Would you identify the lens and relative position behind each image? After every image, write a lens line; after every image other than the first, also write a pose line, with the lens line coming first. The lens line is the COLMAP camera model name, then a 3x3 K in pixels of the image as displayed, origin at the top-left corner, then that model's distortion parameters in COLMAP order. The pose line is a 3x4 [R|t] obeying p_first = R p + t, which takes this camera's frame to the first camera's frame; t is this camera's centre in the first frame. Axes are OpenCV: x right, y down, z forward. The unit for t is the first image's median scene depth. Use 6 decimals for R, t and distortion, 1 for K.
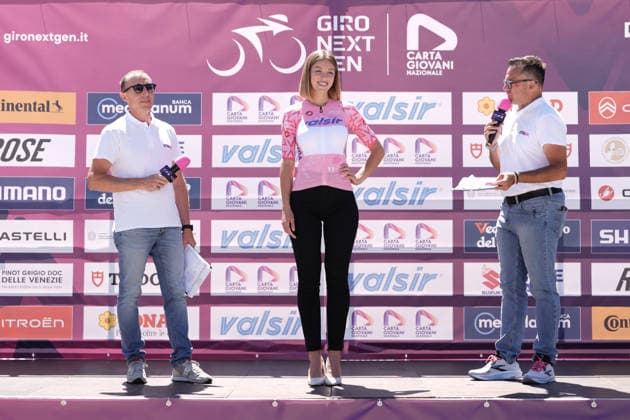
lens RADIAL K [[4029.9, 0, 315.0], [0, 4029.9, 210.0], [0, 0, 1]] dist [3.111479, 0.238612]
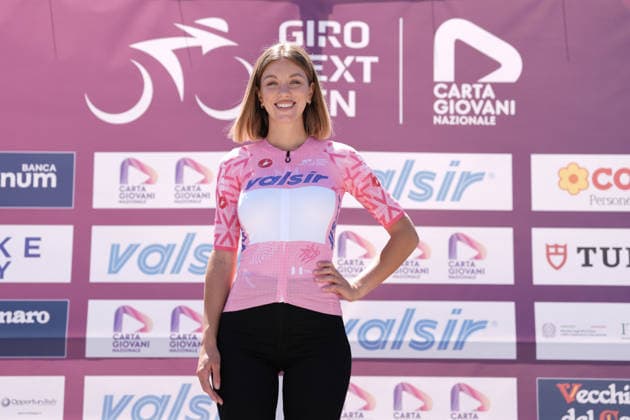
lens RADIAL K [[2608.5, 0, 331.2], [0, 2608.5, 222.1], [0, 0, 1]] dist [1.018638, 3.101482]
pose [[0.999922, 0.006836, 0.010420, 0.004311], [-0.006276, 0.998585, -0.052813, 0.000300], [-0.010767, 0.052743, 0.998550, 0.630385]]
